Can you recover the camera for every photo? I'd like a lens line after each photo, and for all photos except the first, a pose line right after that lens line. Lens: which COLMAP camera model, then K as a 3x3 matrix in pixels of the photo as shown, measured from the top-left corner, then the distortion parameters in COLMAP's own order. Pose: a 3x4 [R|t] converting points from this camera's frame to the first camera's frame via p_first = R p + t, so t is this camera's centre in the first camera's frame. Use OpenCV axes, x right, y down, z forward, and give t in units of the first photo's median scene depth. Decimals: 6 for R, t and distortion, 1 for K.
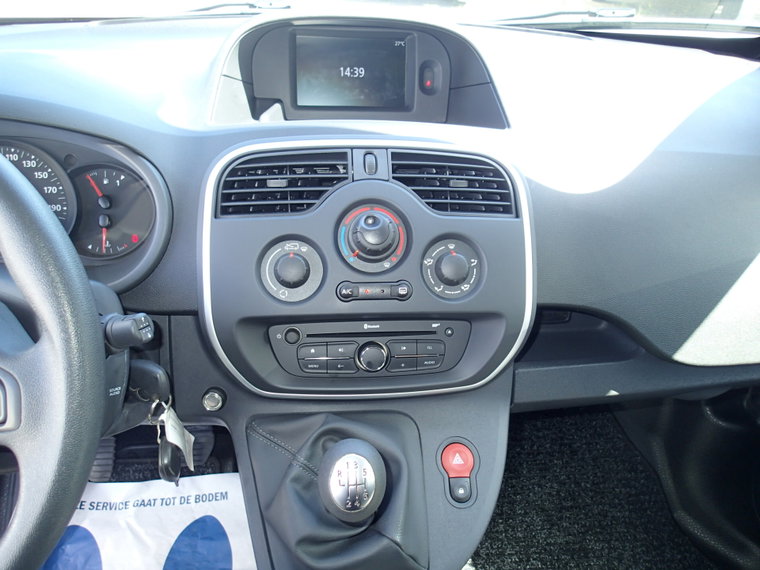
lens RADIAL K [[571.1, 0, 384.8], [0, 571.1, 286.9], [0, 0, 1]] dist [-0.001161, -0.000644]
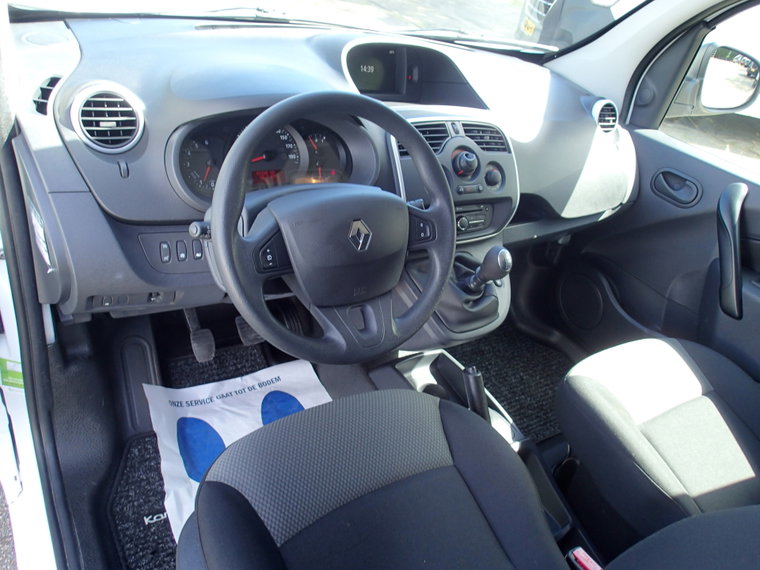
lens RADIAL K [[560.8, 0, 362.5], [0, 560.8, 284.3], [0, 0, 1]] dist [-0.023169, 0.000589]
pose [[0.896833, -0.131448, 0.422389, -1.213079], [0.095197, 0.989809, 0.105904, 0.090791], [-0.432005, -0.054768, 0.900207, -0.681564]]
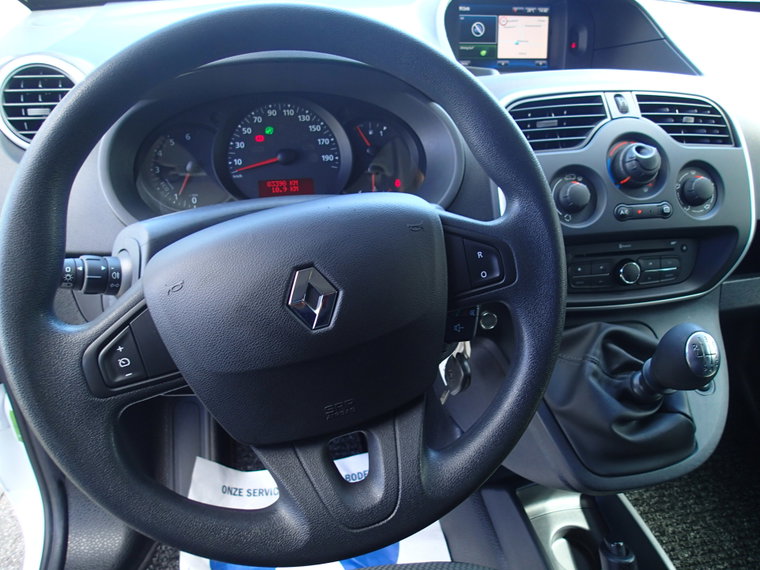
lens RADIAL K [[571.1, 0, 384.8], [0, 571.1, 286.9], [0, 0, 1]] dist [-0.001161, -0.000644]
pose [[0.994208, -0.062581, 0.087375, -0.607767], [0.061041, 0.997931, 0.020183, 0.098284], [-0.088457, -0.014733, 0.995971, -0.113336]]
